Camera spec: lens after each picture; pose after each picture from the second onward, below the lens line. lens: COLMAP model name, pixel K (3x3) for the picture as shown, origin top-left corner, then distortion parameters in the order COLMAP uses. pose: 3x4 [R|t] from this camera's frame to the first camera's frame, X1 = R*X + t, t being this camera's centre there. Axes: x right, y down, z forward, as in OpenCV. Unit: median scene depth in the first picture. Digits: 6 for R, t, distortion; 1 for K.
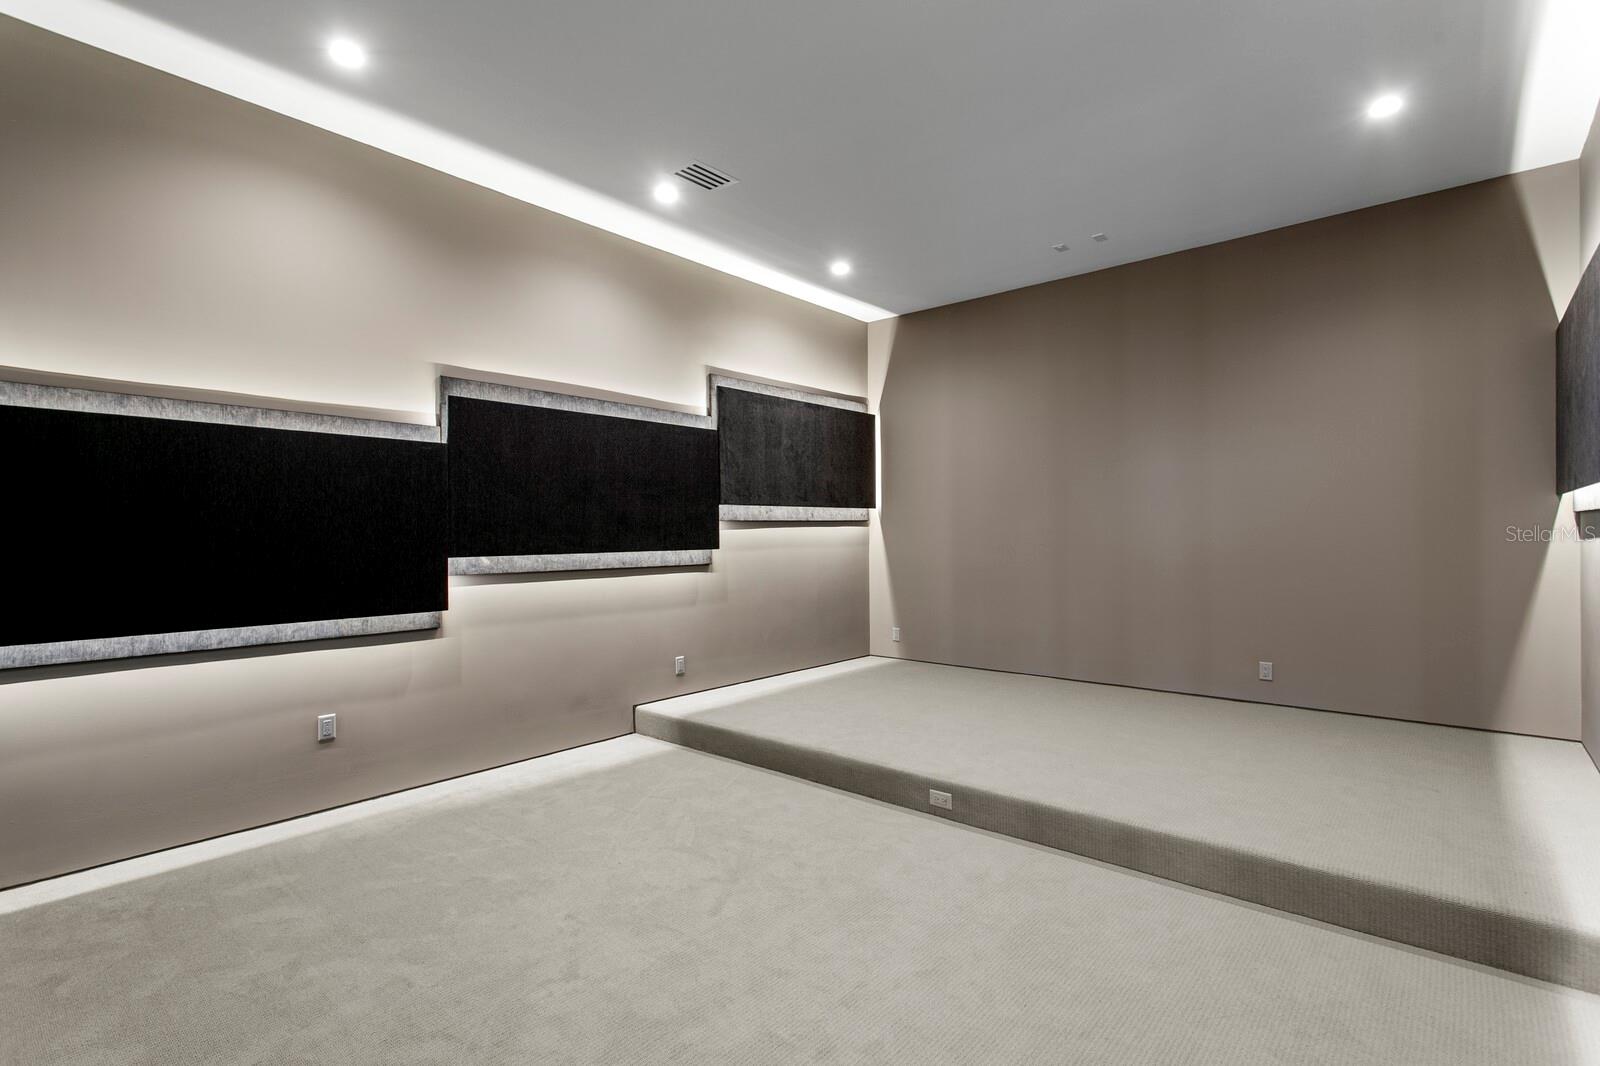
lens RADIAL K [[756.2, 0, 794.2], [0, 756.2, 530.2], [0, 0, 1]] dist [-0.001005, 0.000740]
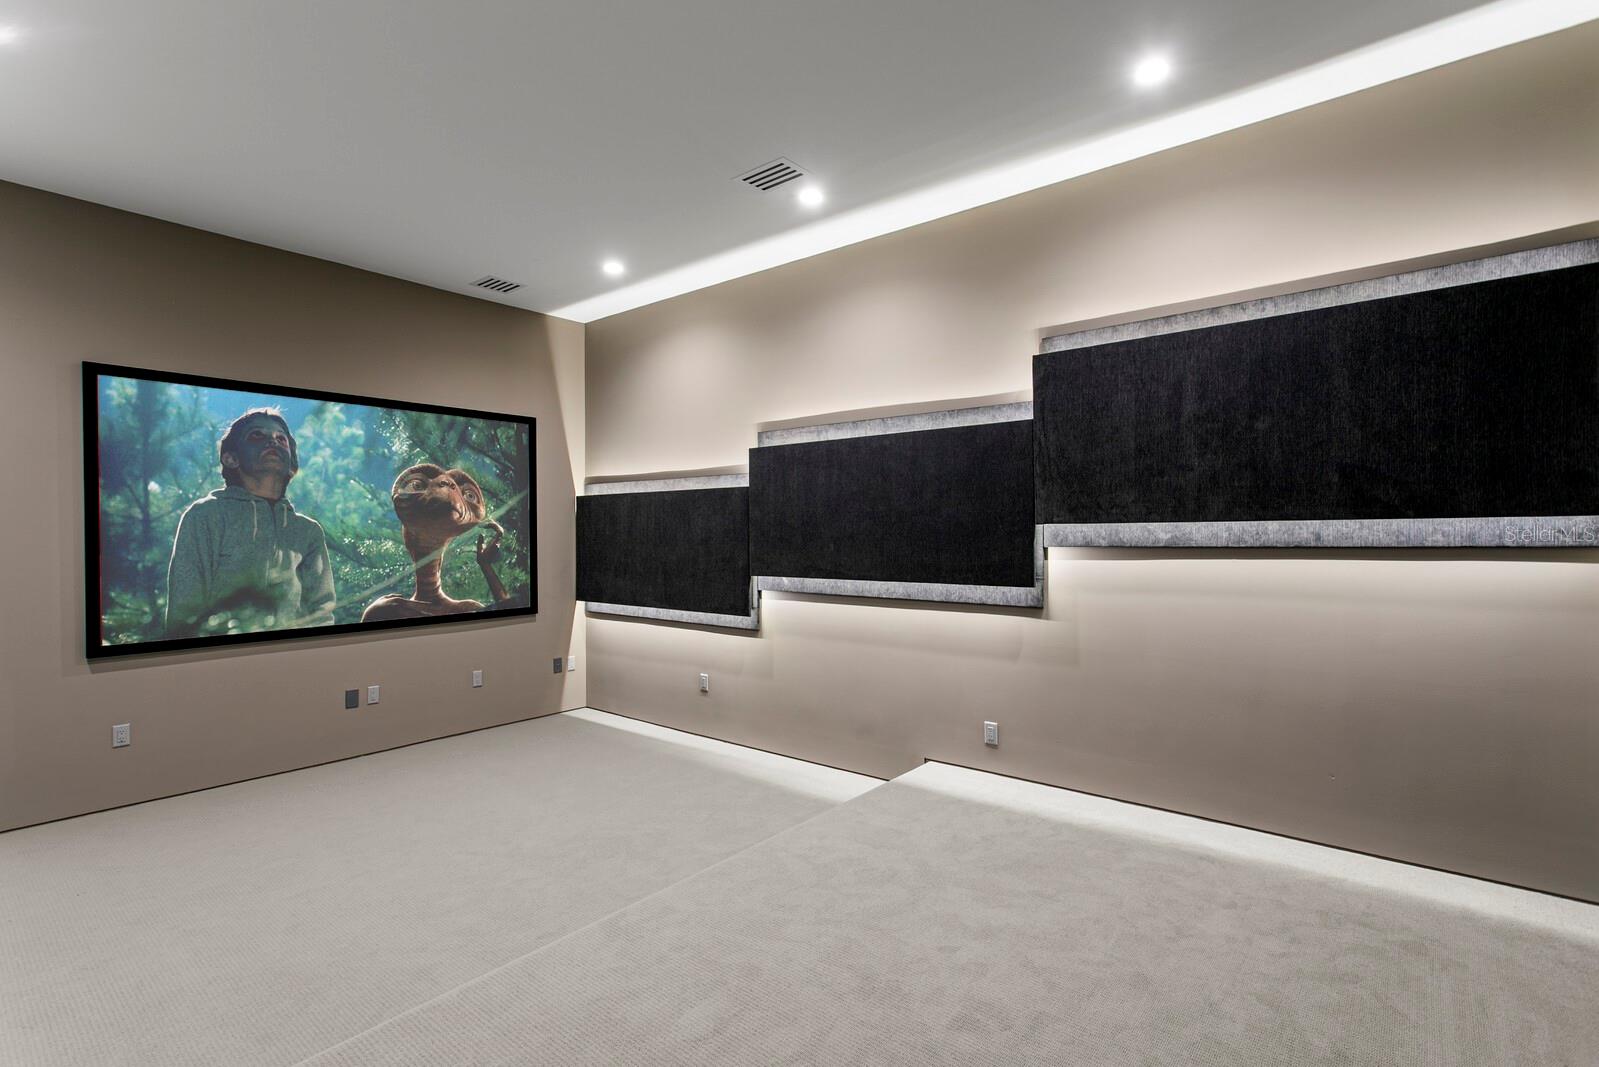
lens RADIAL K [[755.7, 0, 793.6], [0, 755.7, 536.1], [0, 0, 1]] dist [-0.001005, 0.000740]
pose [[0.025159, 0.001584, -0.999682, 0.676502], [-0.000318, 0.999999, 0.001576, -0.026792], [0.999683, 0.000278, 0.025159, 0.852218]]
